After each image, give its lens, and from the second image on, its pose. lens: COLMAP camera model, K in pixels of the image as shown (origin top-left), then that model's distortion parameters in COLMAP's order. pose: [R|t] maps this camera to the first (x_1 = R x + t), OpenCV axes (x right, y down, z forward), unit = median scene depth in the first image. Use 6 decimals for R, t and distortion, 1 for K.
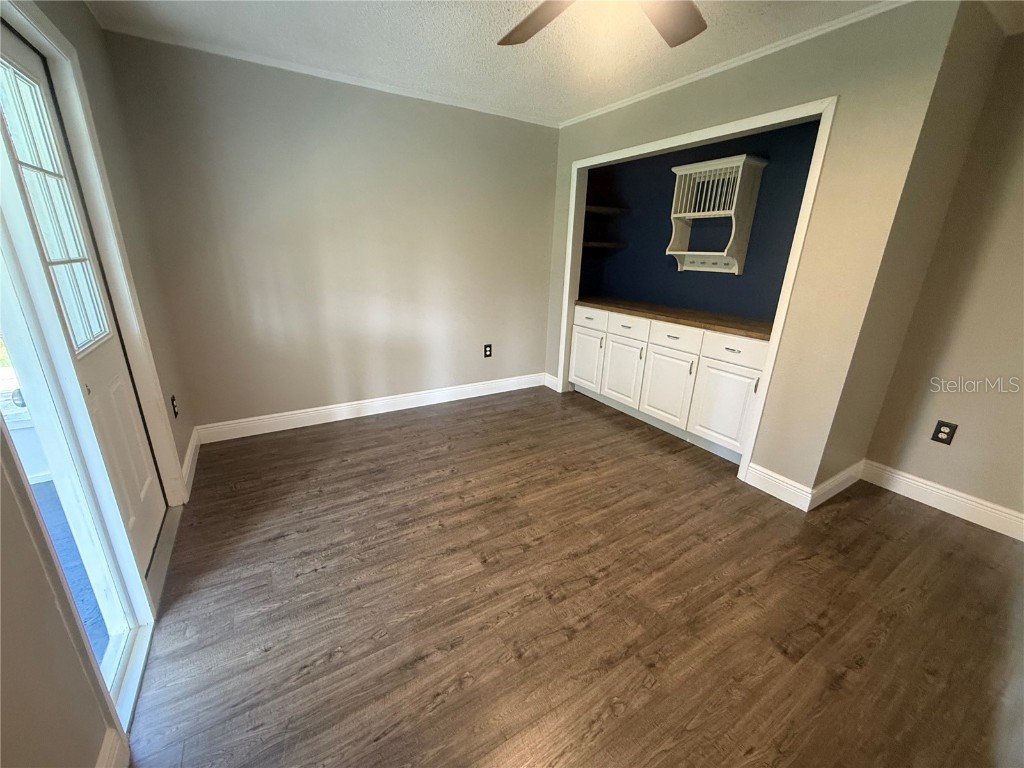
lens RADIAL K [[406.4, 0, 512.0], [0, 406.4, 381.9], [0, 0, 1]] dist [-0.001024, 0.000940]
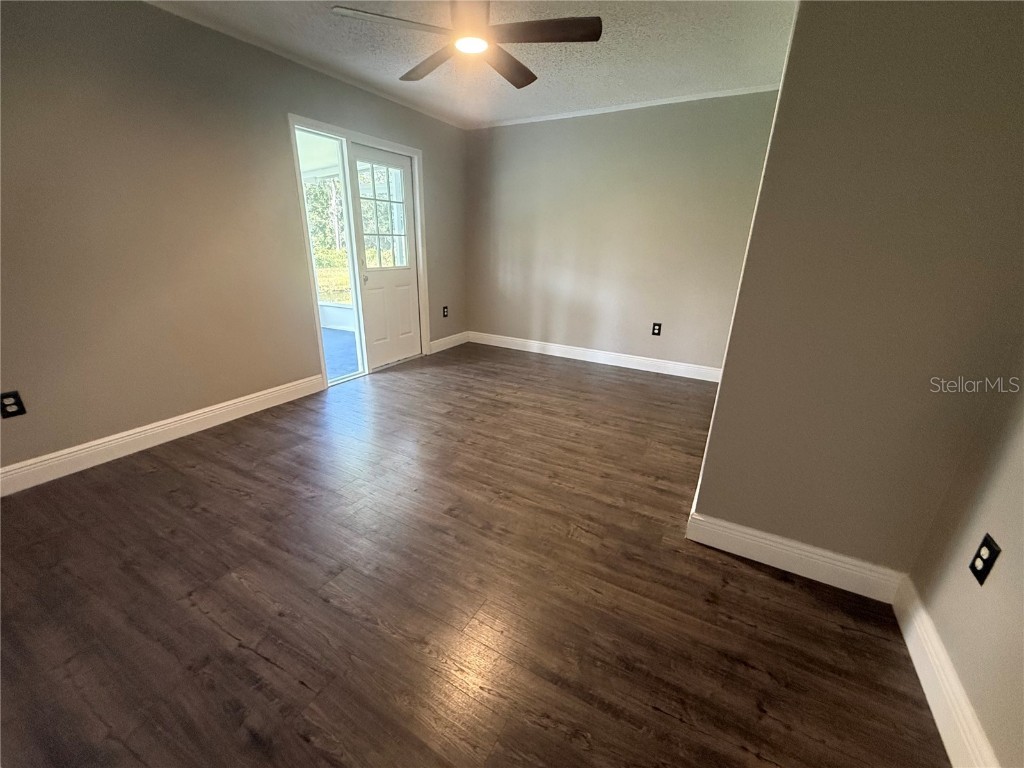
lens RADIAL K [[406.4, 0, 510.8], [0, 406.4, 385.3], [0, 0, 1]] dist [-0.001024, 0.000940]
pose [[0.485365, 0.274001, -0.830268, 1.051039], [-0.277699, 0.948764, 0.150768, 0.011761], [0.829038, 0.157387, 0.536586, 0.225082]]
